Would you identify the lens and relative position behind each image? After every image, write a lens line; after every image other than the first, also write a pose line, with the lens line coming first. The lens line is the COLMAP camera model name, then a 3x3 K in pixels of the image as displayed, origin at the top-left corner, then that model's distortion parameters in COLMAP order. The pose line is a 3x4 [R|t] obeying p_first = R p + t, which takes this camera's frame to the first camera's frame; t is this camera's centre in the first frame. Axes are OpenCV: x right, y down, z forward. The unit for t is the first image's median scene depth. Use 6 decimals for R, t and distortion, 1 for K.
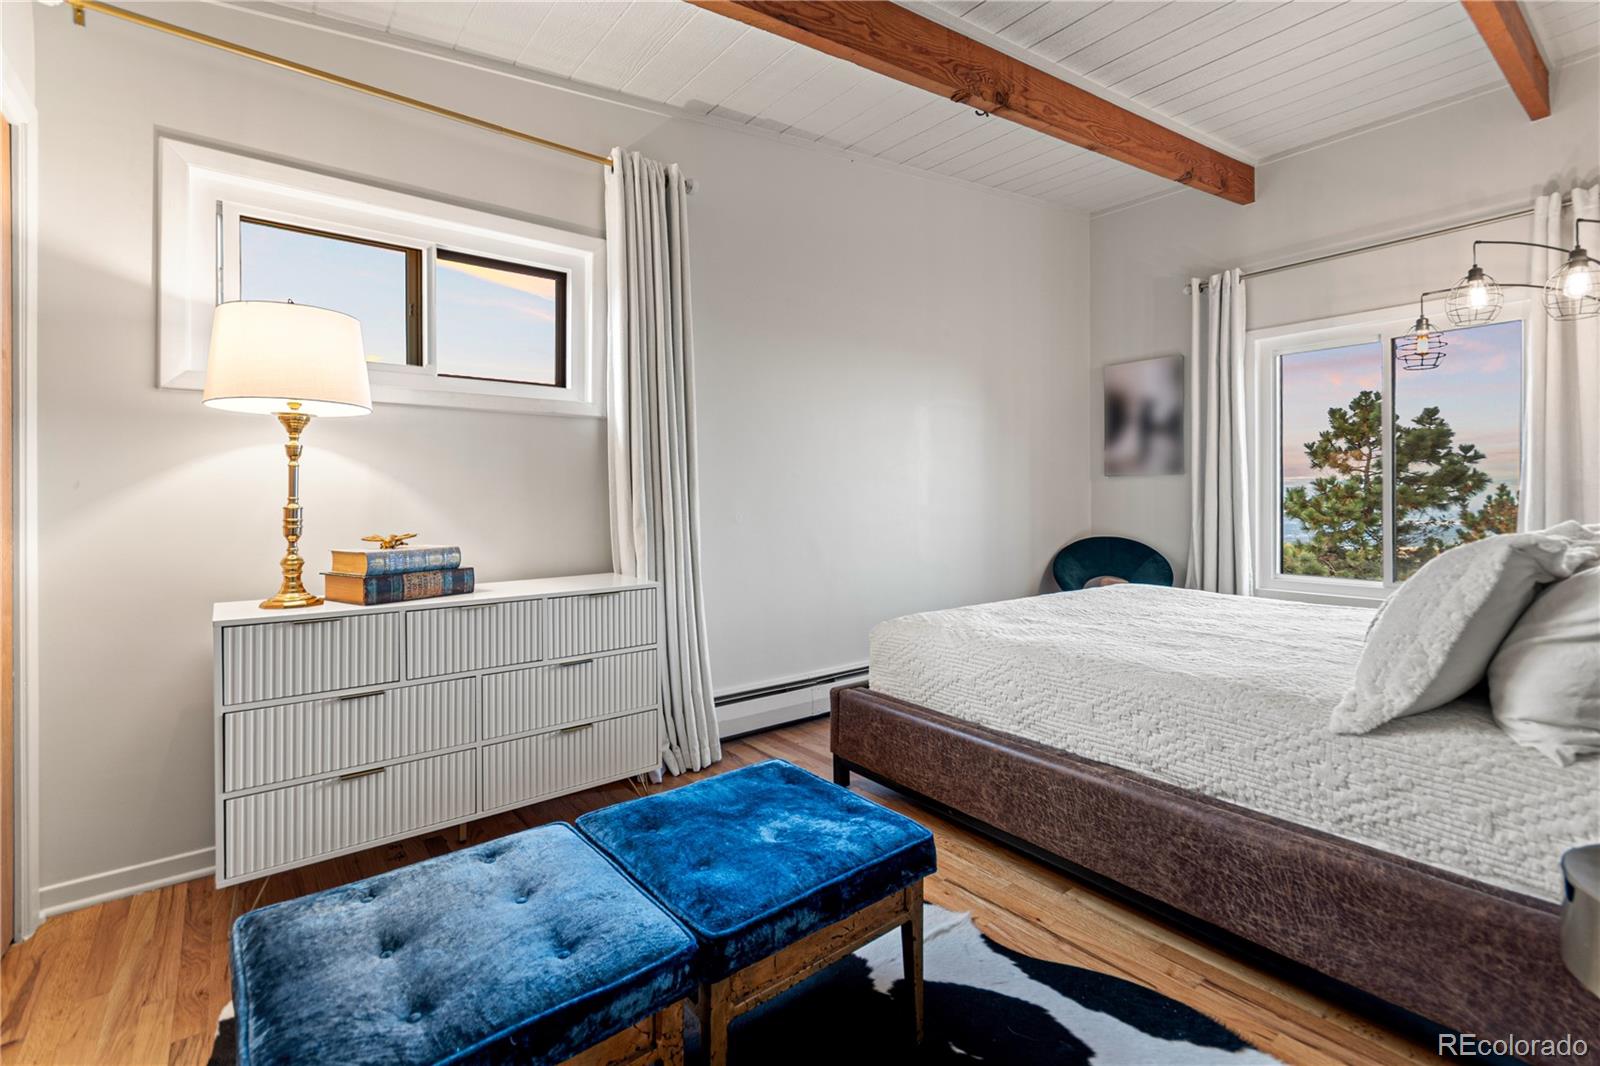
lens RADIAL K [[719.7, 0, 822.3], [0, 719.7, 533.0], [0, 0, 1]] dist [-0.002221, -0.000192]
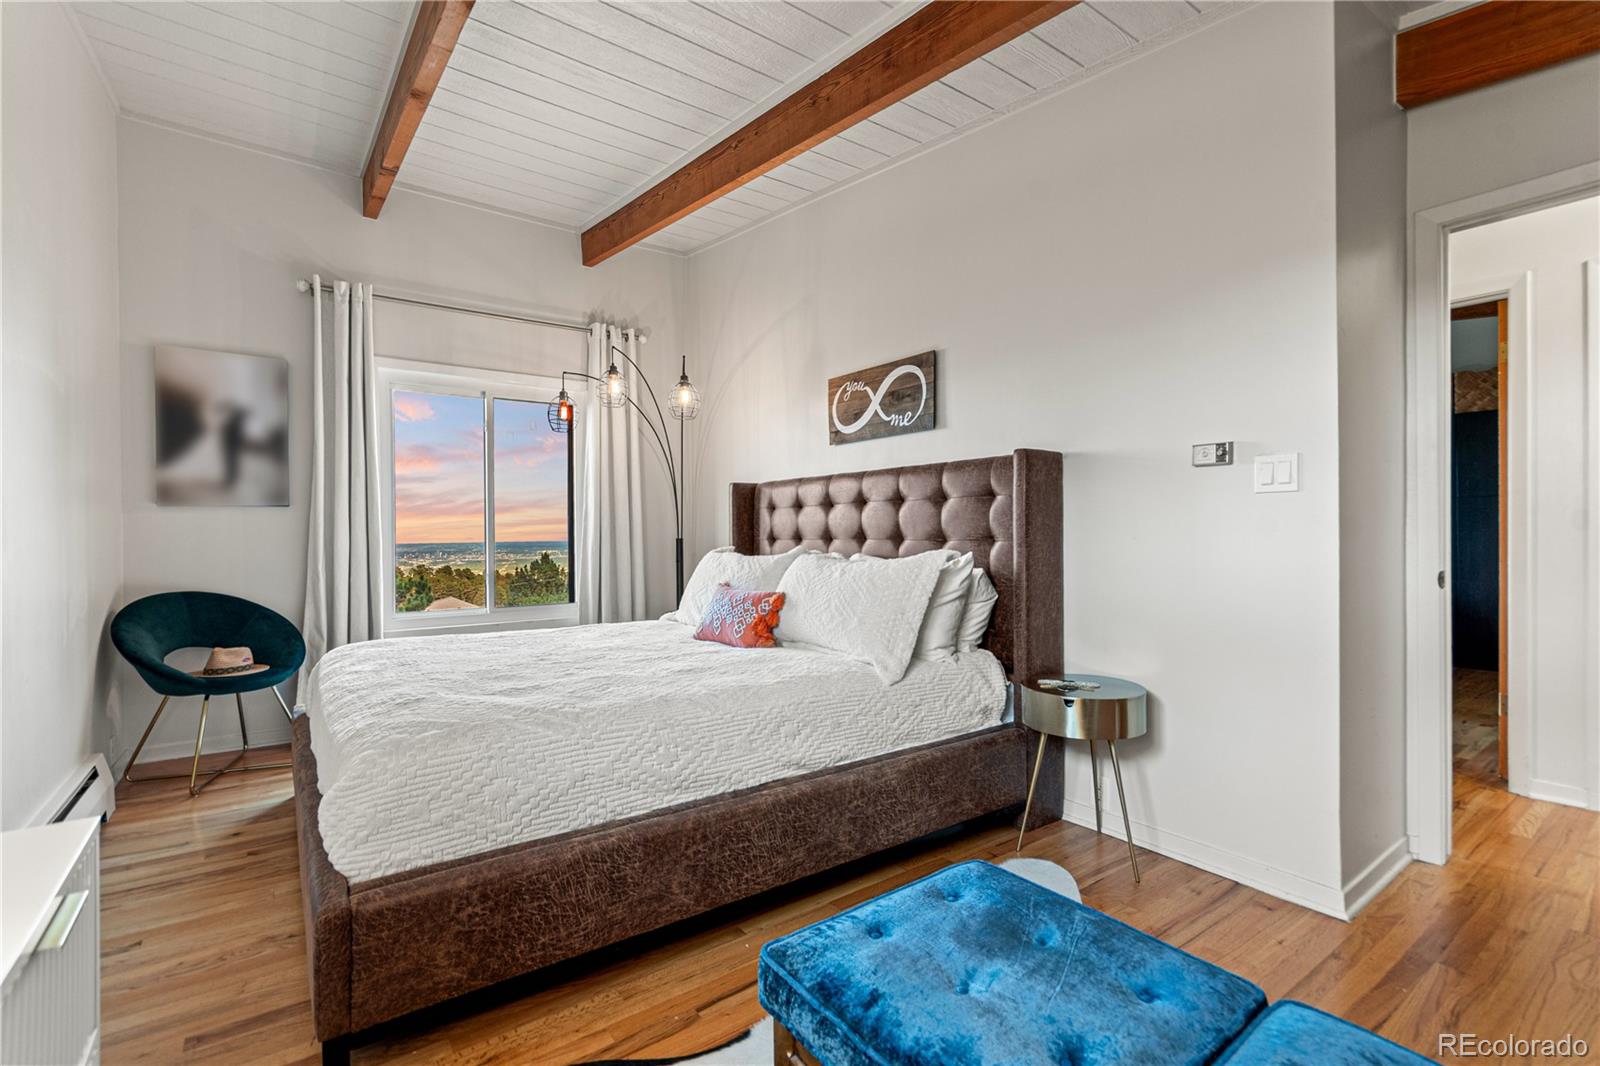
lens RADIAL K [[719.7, 0, 822.3], [0, 719.7, 533.0], [0, 0, 1]] dist [-0.002221, -0.000192]
pose [[0.036649, 0.001728, 0.999327, -0.317045], [0.052271, 0.998626, -0.003644, -0.019359], [-0.997960, 0.052369, 0.036508, 0.407605]]
